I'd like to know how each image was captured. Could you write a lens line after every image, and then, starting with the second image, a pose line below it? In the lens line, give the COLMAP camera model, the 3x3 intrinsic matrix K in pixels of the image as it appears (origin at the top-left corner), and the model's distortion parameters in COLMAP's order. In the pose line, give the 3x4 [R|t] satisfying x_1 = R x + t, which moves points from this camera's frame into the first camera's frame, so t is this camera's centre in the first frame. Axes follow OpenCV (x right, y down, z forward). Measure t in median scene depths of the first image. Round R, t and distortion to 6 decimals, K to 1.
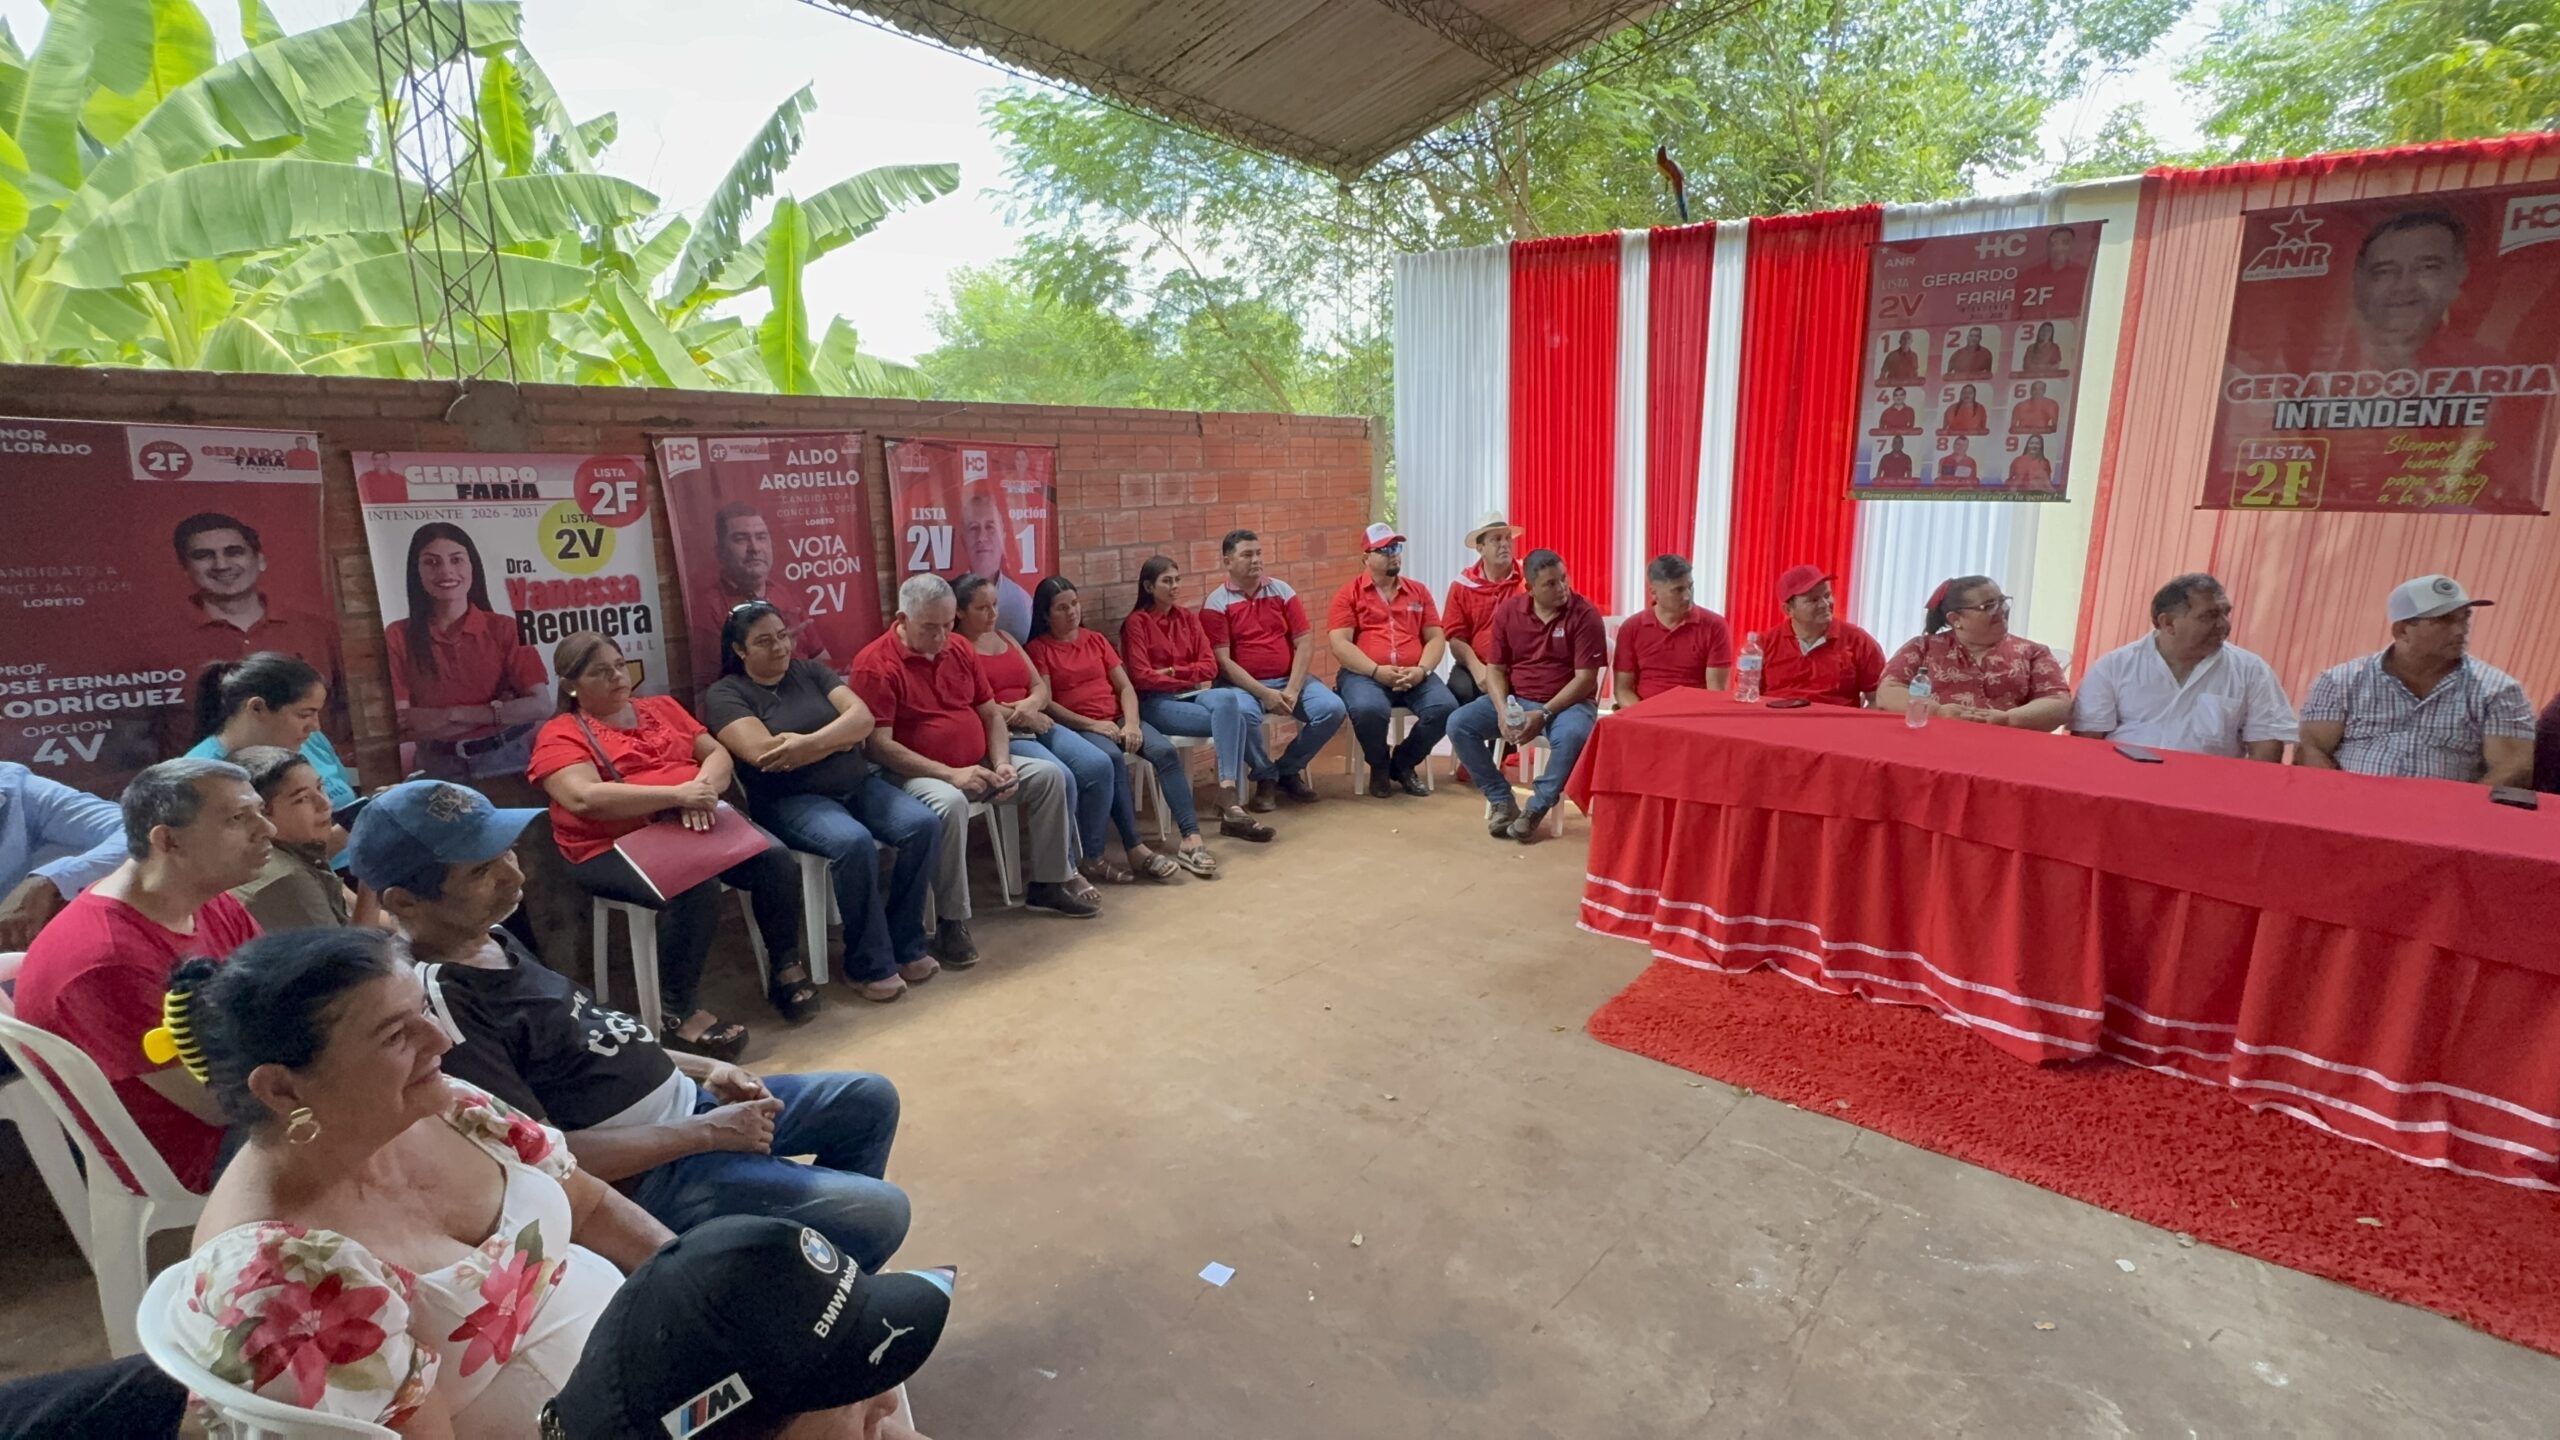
lens RADIAL K [[1170.3, 0, 1296.2], [0, 1170.3, 717.8], [0, 0, 1]] dist [0.000853, -0.000867]
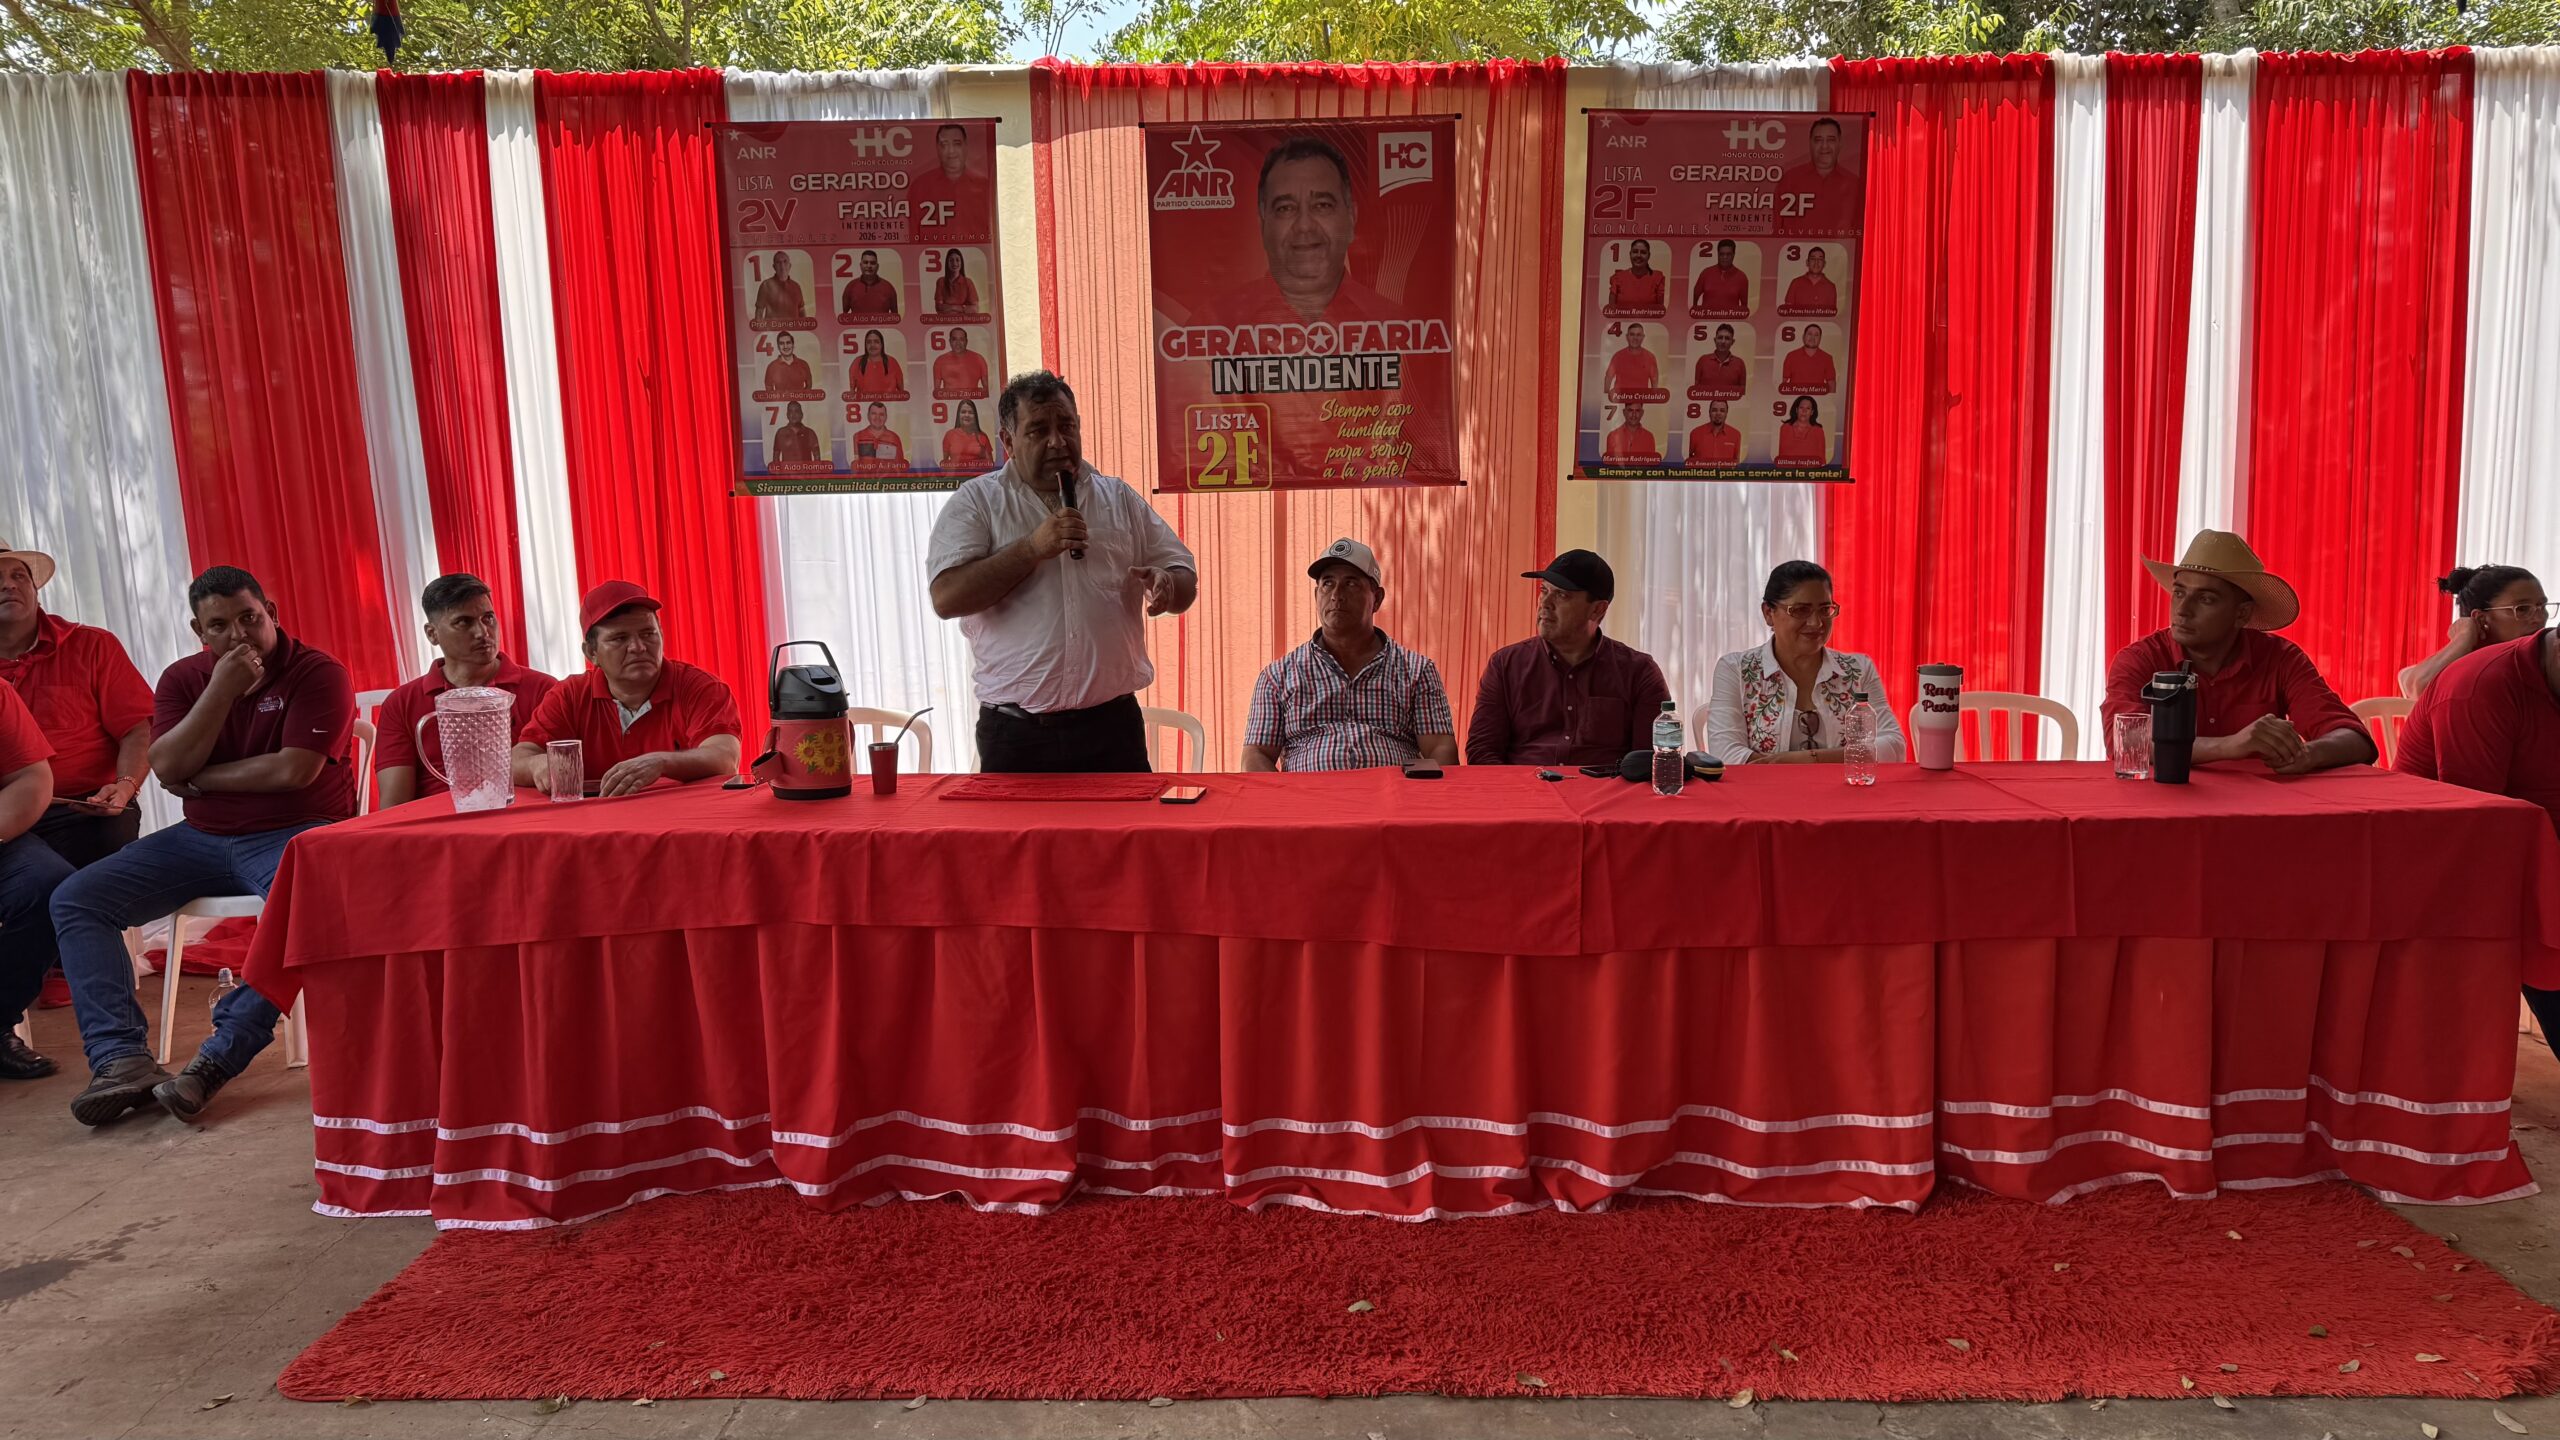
lens RADIAL K [[1755.7, 0, 1262.4], [0, 1755.7, 747.9], [0, 0, 1]] dist [0.069345, -0.031787]
pose [[0.798638, -0.096322, 0.594054, 0.112324], [0.149703, 0.987877, -0.041080, 0.056448], [-0.582895, 0.121740, 0.803376, 0.024151]]
